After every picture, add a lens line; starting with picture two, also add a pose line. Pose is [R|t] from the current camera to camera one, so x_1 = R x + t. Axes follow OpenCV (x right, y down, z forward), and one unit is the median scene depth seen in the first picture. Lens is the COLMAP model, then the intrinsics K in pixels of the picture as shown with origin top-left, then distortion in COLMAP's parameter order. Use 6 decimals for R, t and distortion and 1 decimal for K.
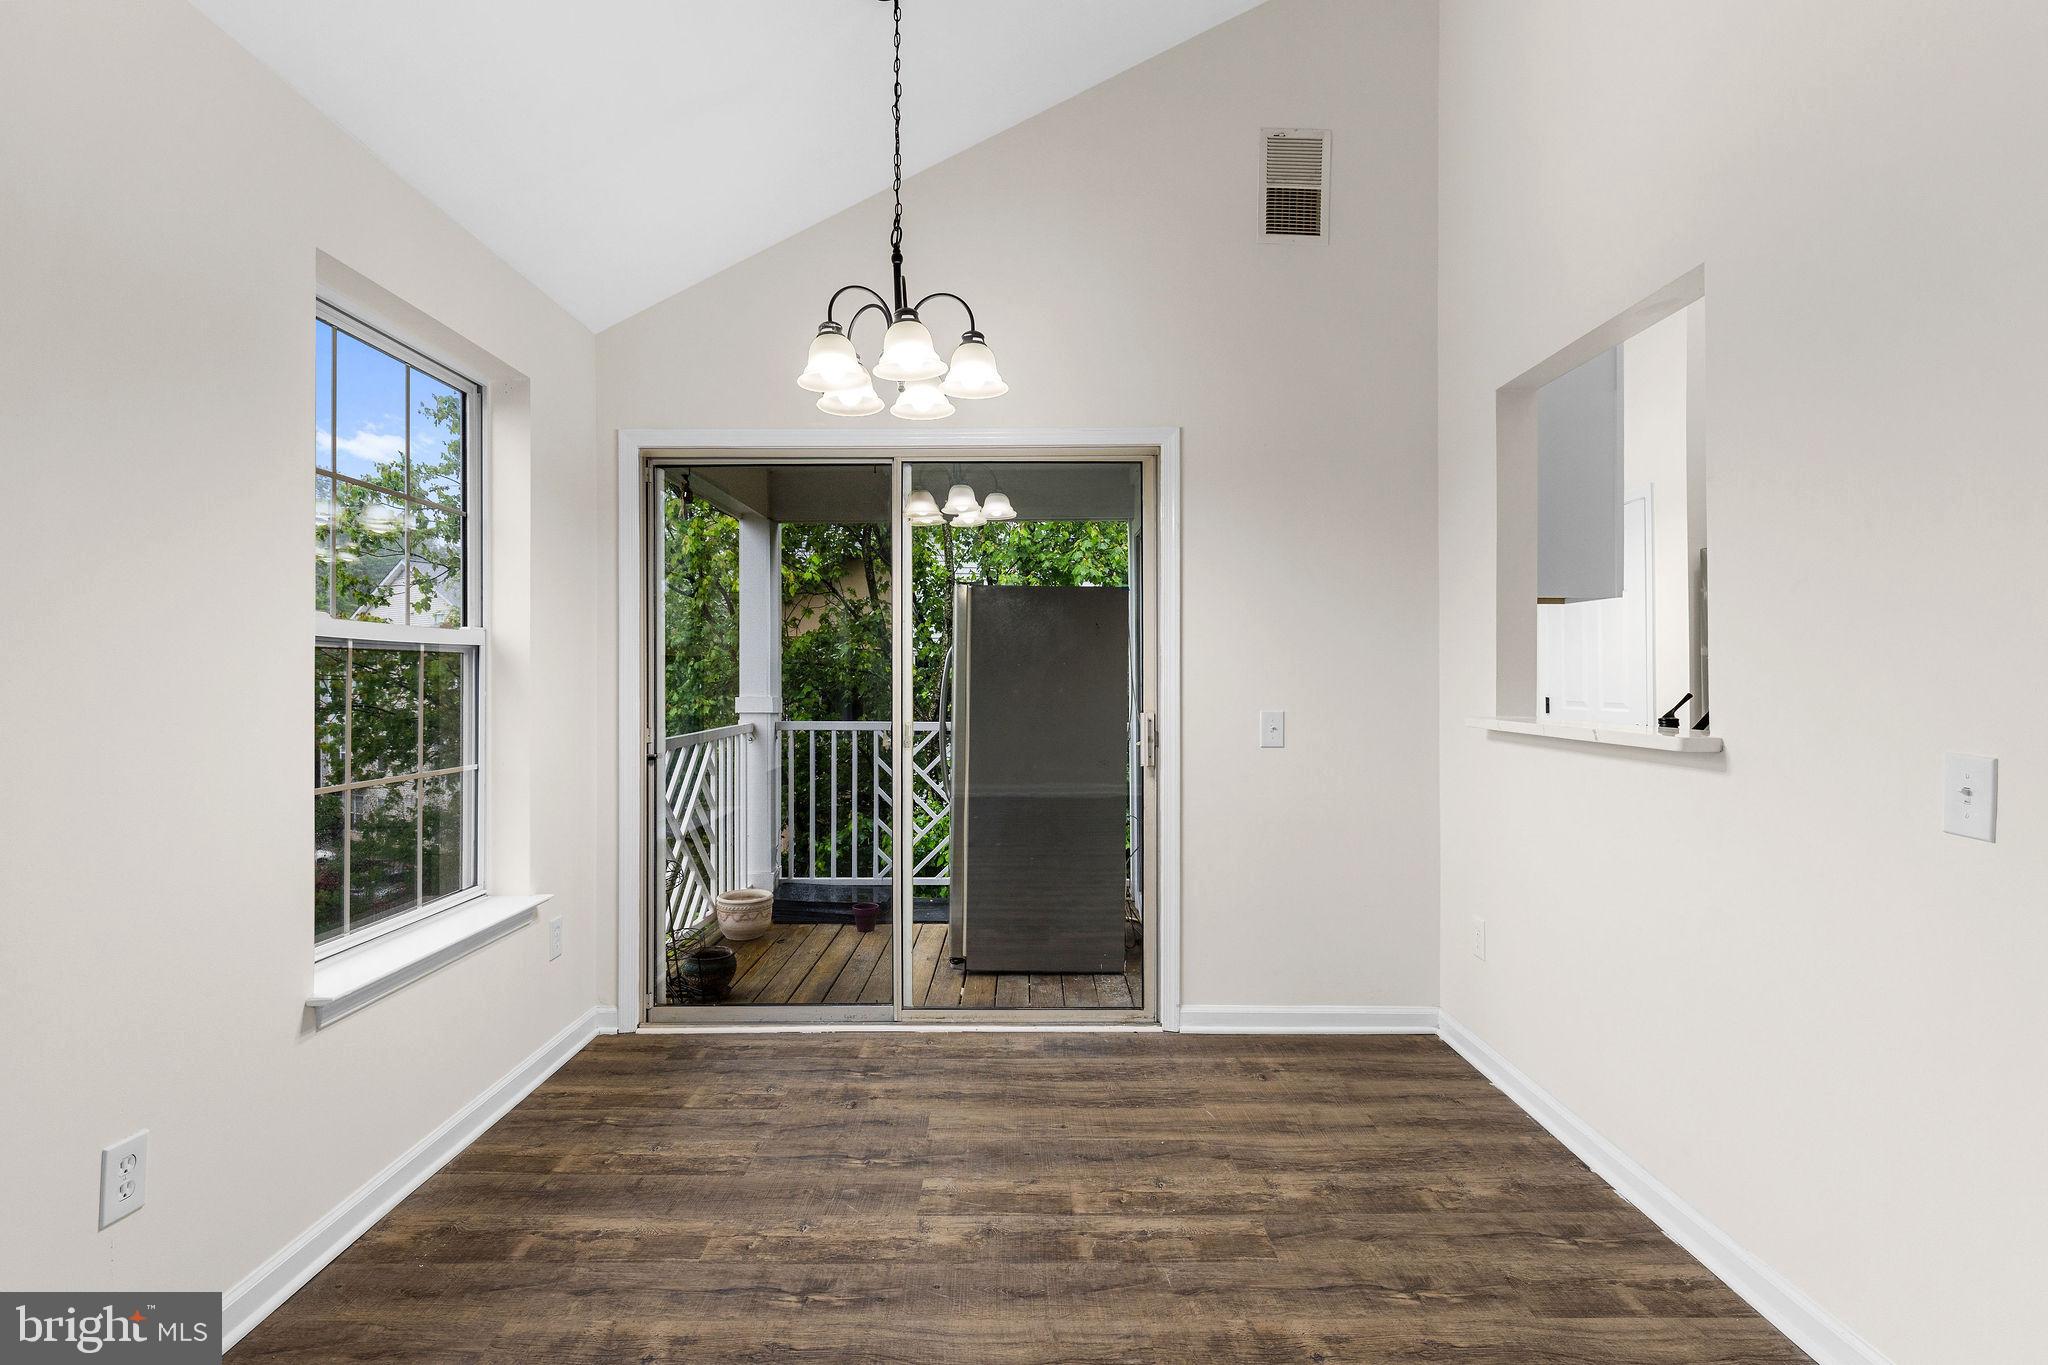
lens RADIAL K [[971.9, 0, 1026.3], [0, 971.9, 683.5], [0, 0, 1]] dist [0.004146, -0.000852]
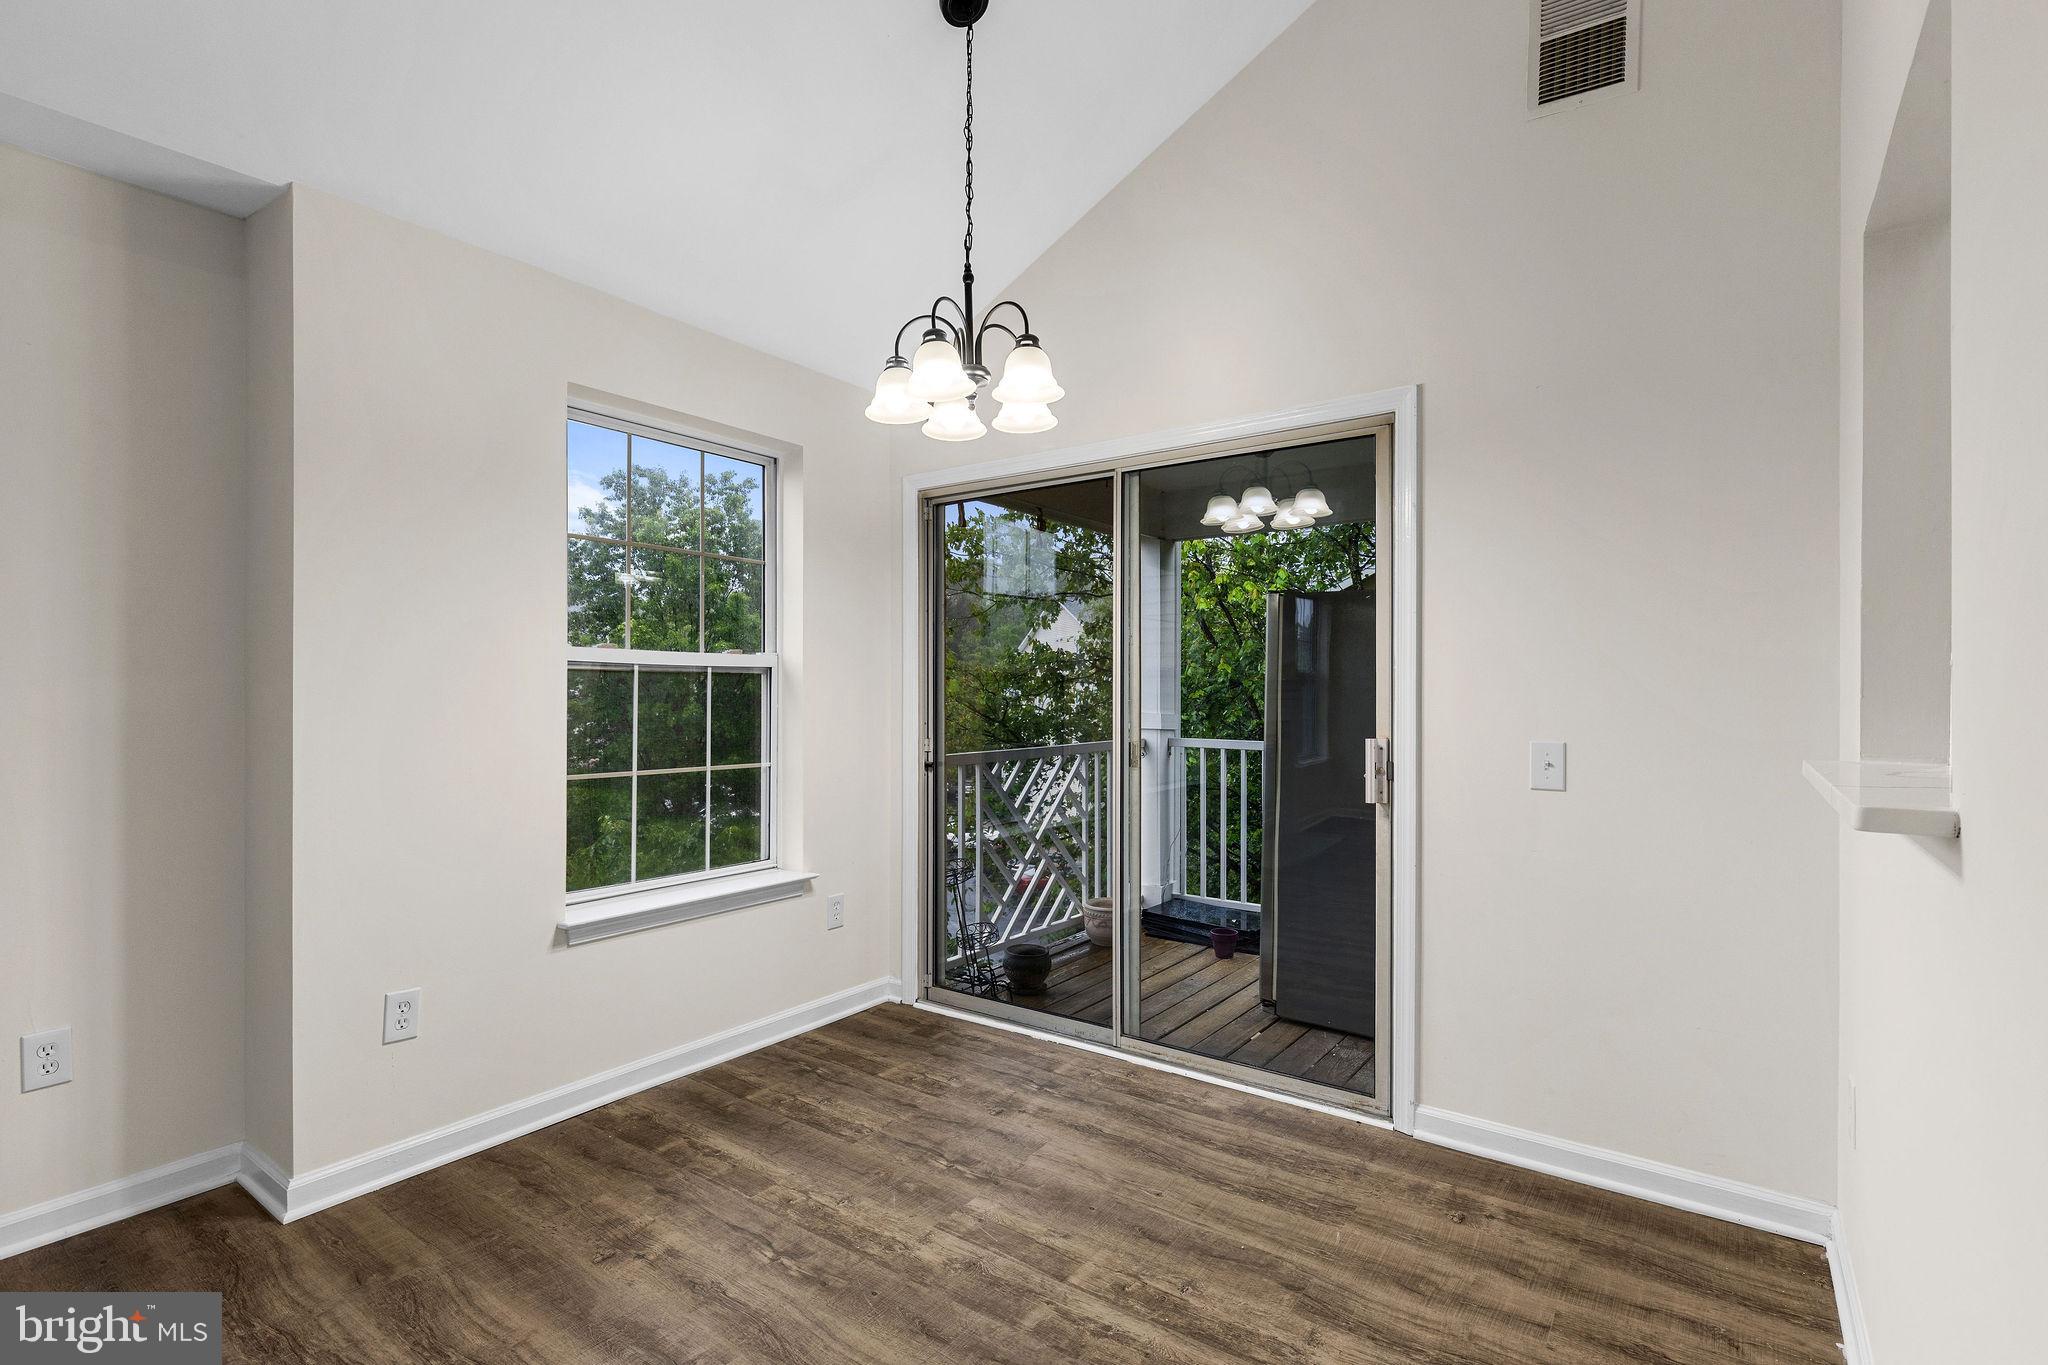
lens RADIAL K [[971.9, 0, 1024.8], [0, 971.9, 701.6], [0, 0, 1]] dist [0.004146, -0.000852]
pose [[0.808301, 0.008878, -0.588702, 0.422323], [-0.008238, 0.999959, 0.003769, -0.002093], [0.588711, 0.001803, 0.808341, 0.181604]]
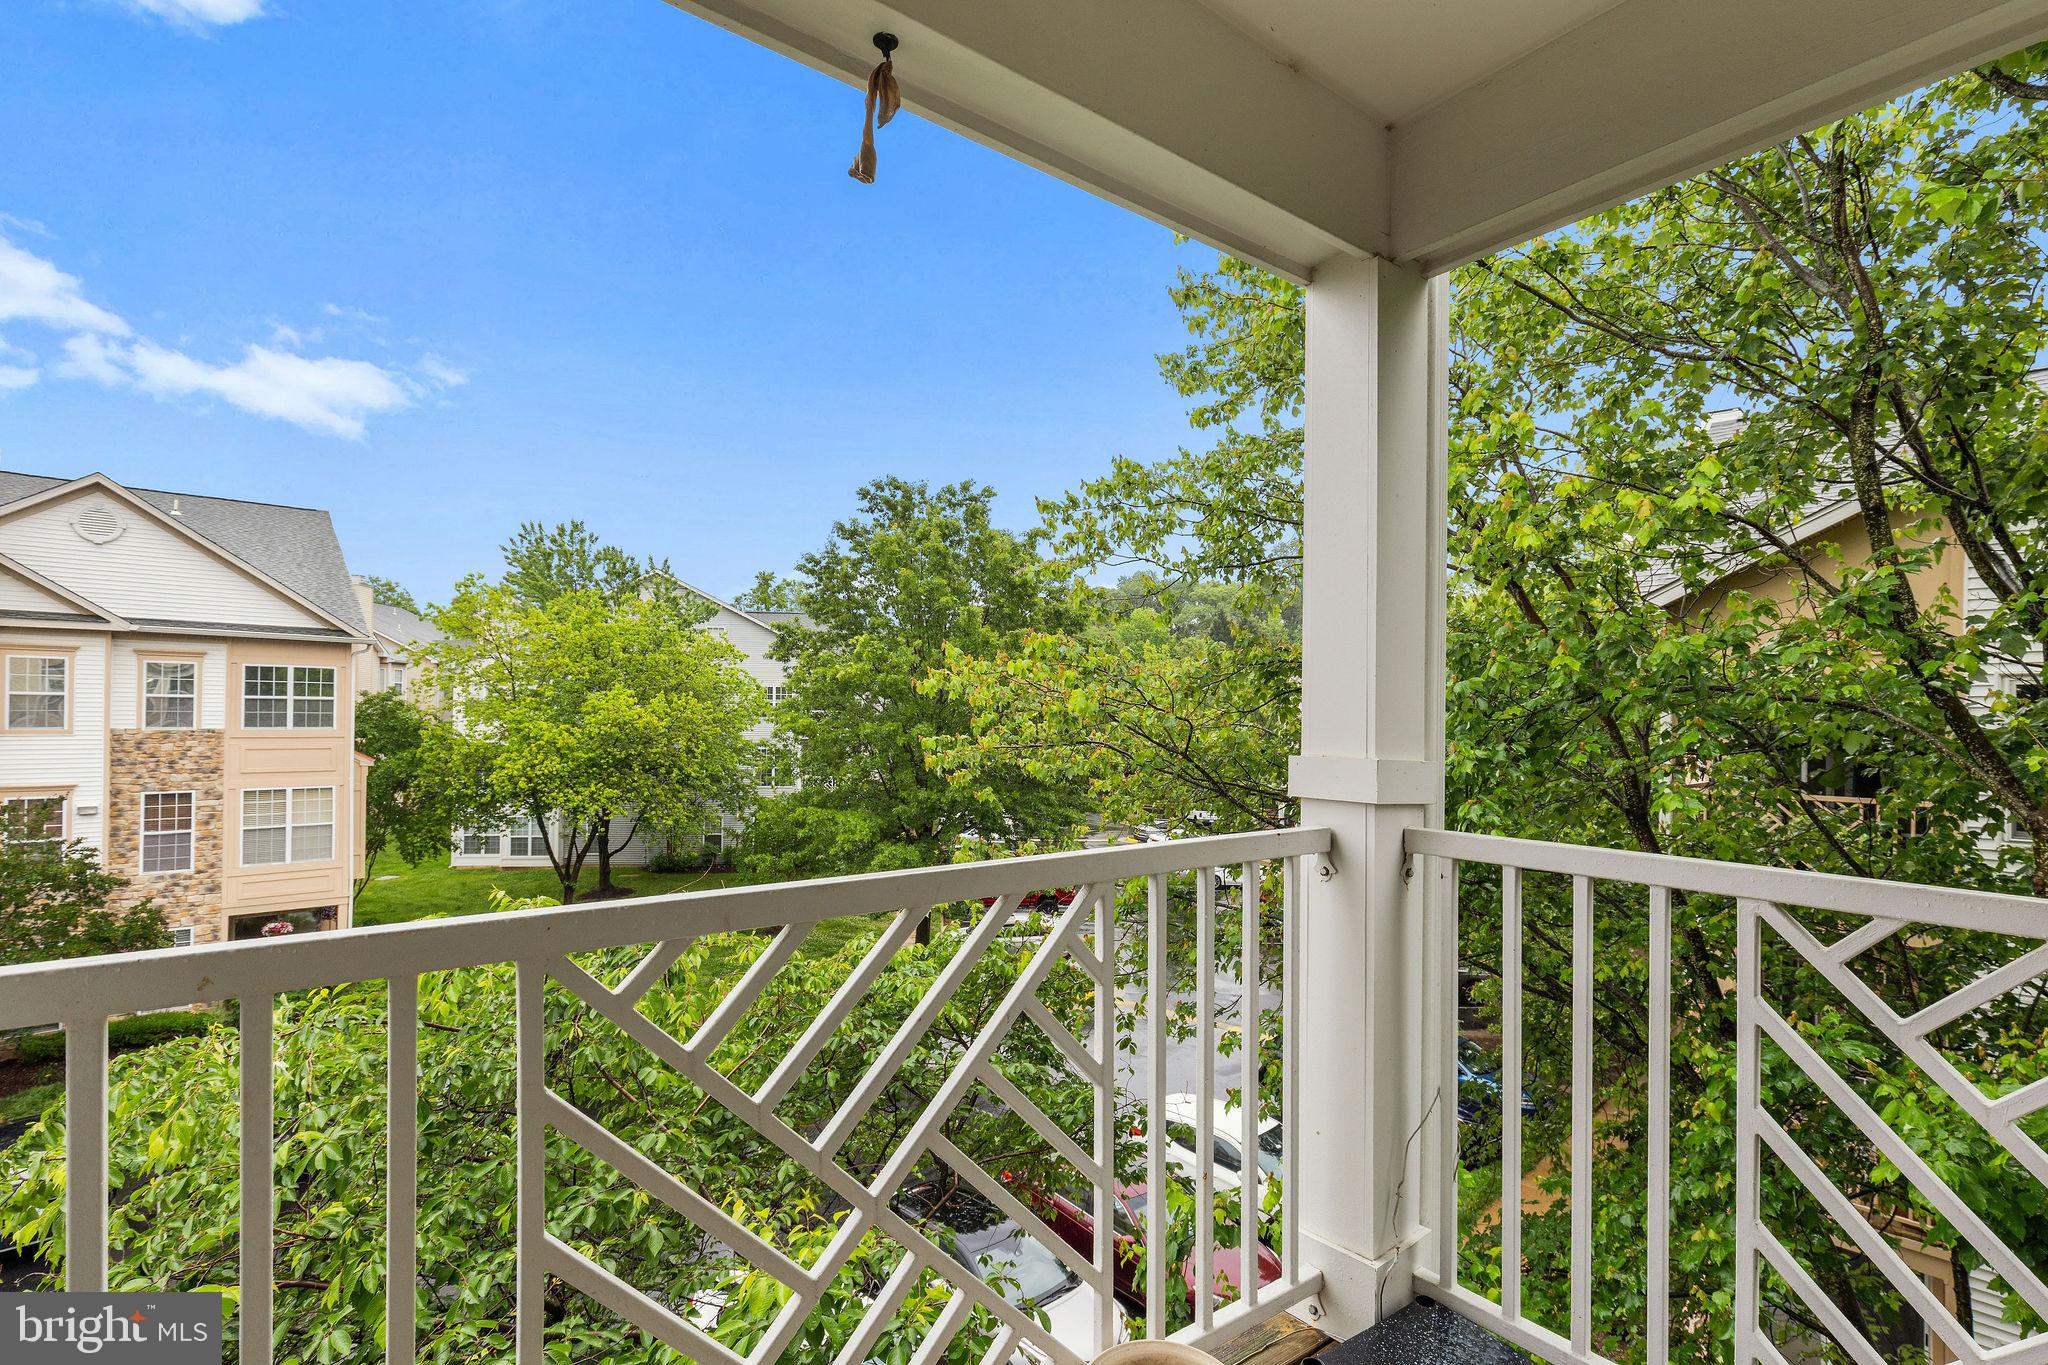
lens RADIAL K [[940.4, 0, 1017.5], [0, 940.4, 714.3], [0, 0, 1]] dist [-0.000317, -0.000628]
pose [[0.588846, 0.007329, -0.808212, -0.123857], [-0.016180, 0.999865, -0.002722, 0.002249], [0.808083, 0.014679, 0.588886, 1.327961]]
